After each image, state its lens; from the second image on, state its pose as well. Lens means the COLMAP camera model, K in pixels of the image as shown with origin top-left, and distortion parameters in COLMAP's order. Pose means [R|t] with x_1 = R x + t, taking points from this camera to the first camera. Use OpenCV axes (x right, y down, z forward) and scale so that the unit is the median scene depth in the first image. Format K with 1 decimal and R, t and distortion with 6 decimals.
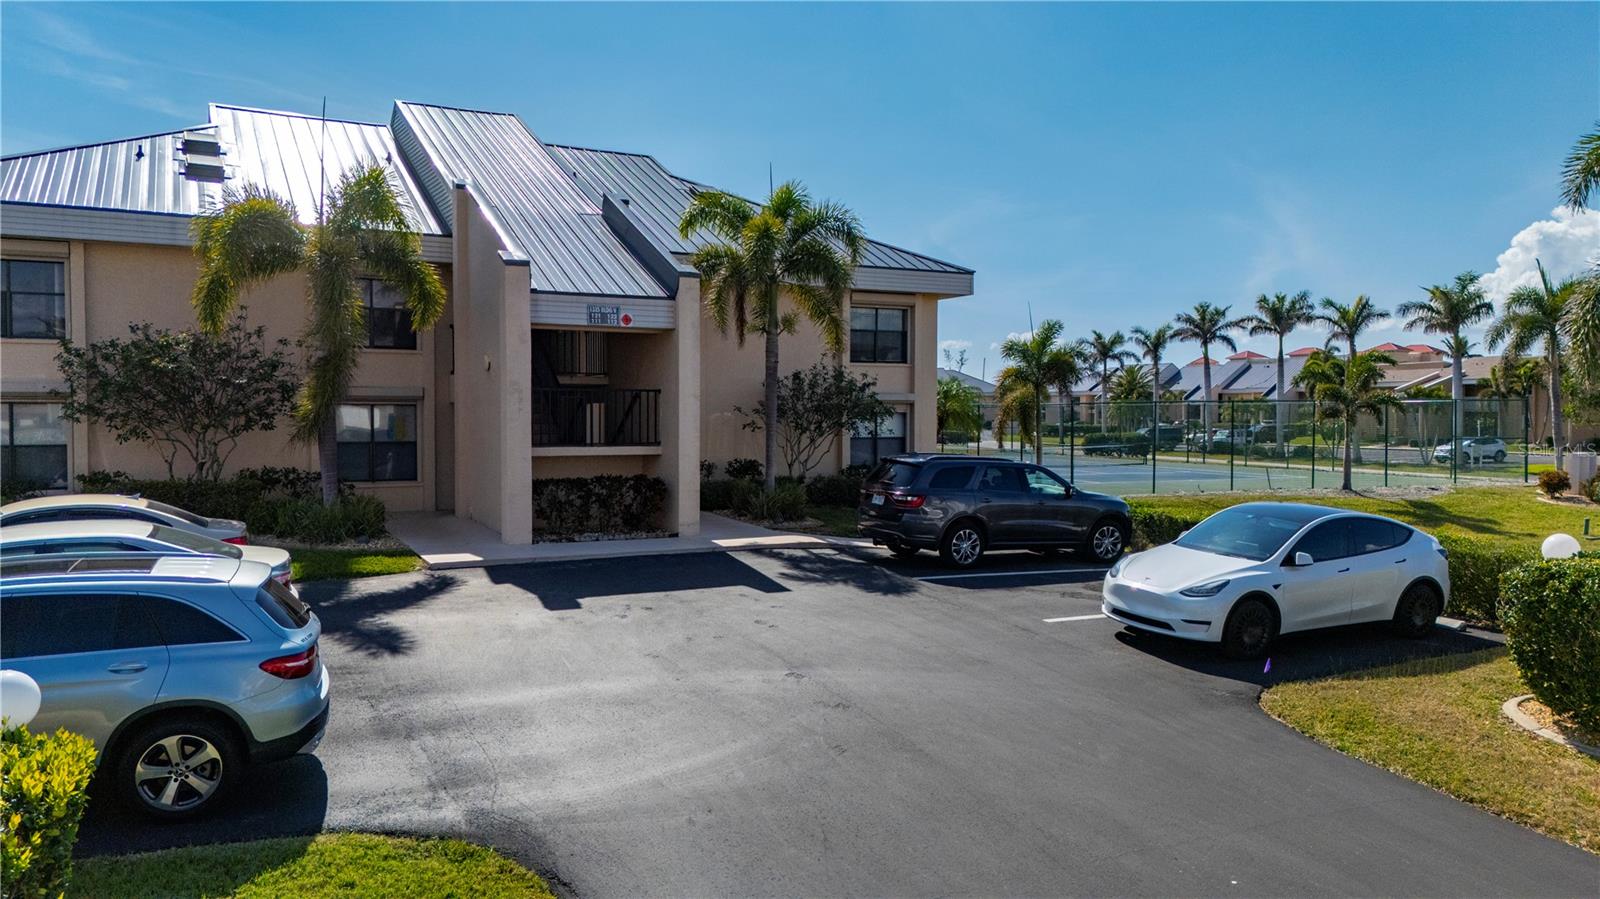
lens RADIAL K [[1163.7, 0, 800.0], [0, 1163.7, 449.5], [0, 0, 1]] dist [0.060084, -0.049680]
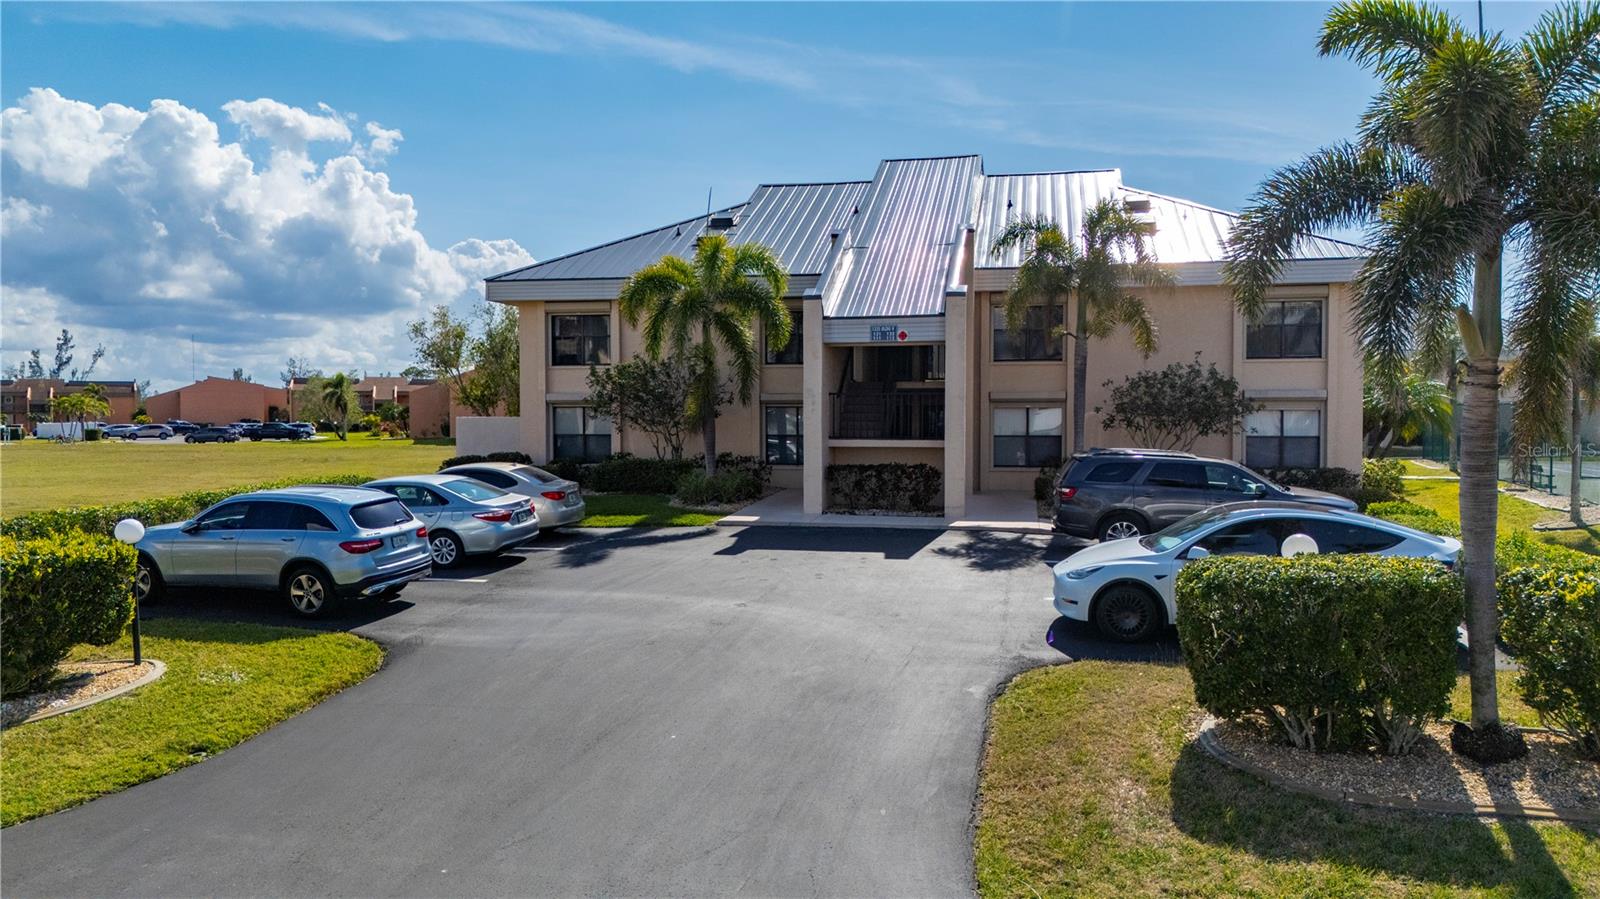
lens RADIAL K [[1163.7, 0, 800.0], [0, 1163.7, 449.5], [0, 0, 1]] dist [0.060084, -0.049680]
pose [[0.774639, 0.017438, -0.632163, 0.558085], [-0.016403, 0.999837, 0.007480, -0.000019], [0.632191, 0.004575, 0.774799, -0.006809]]
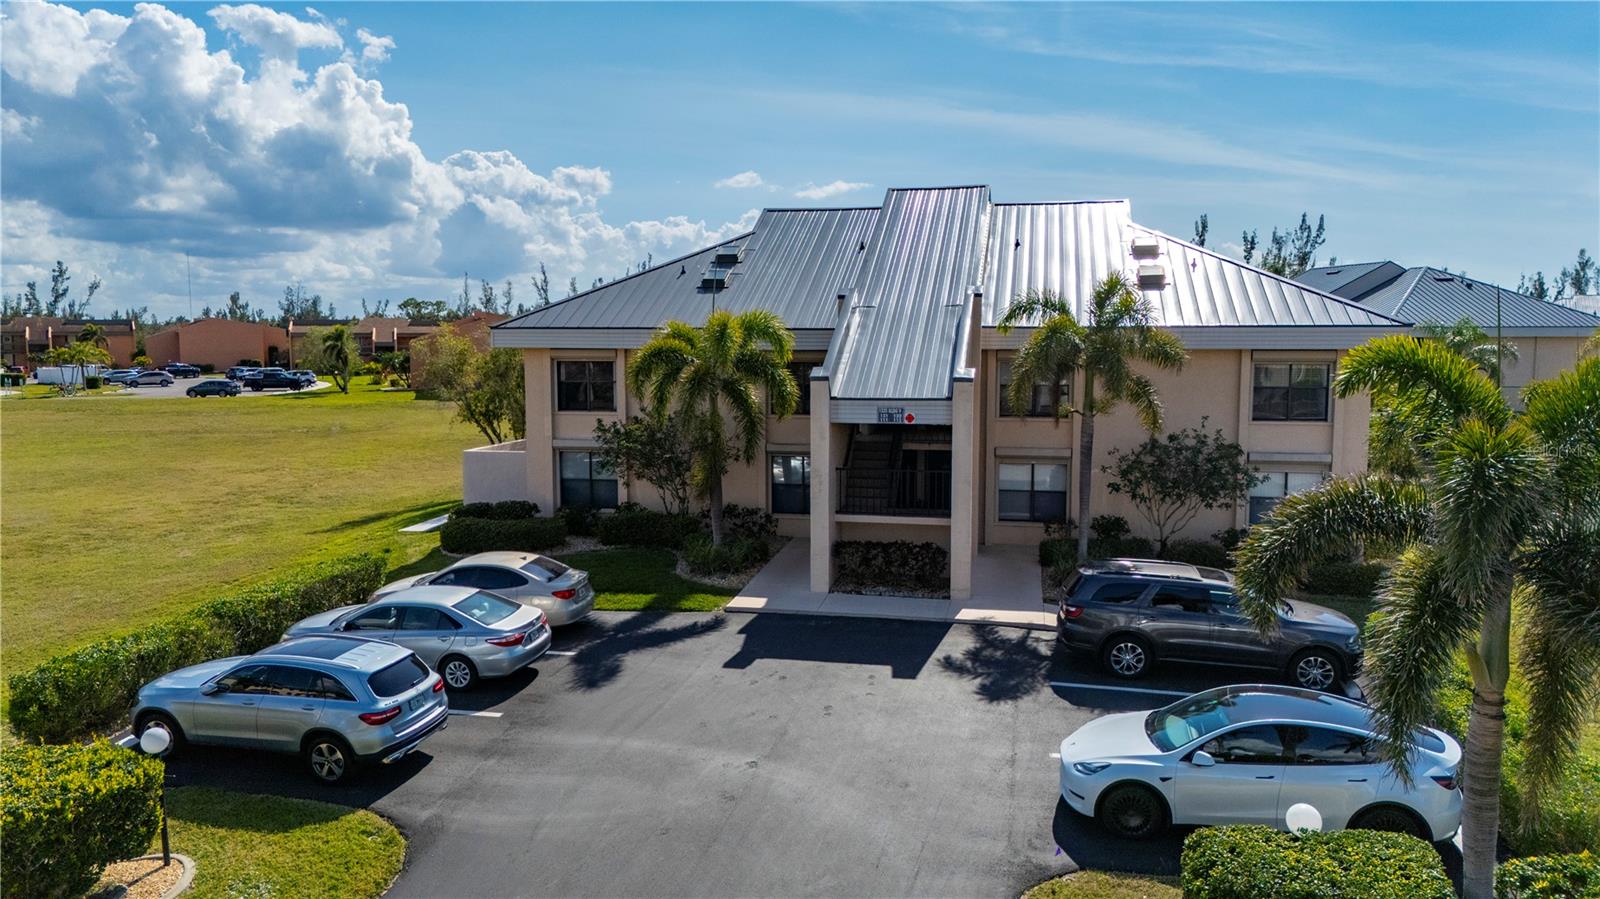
lens RADIAL K [[1163.7, 0, 800.0], [0, 1163.7, 449.5], [0, 0, 1]] dist [0.060084, -0.049680]
pose [[0.774279, 0.061122, -0.629886, 0.549794], [-0.016758, 0.996956, 0.076141, -0.175924], [0.632623, -0.048399, 0.772946, -0.012589]]
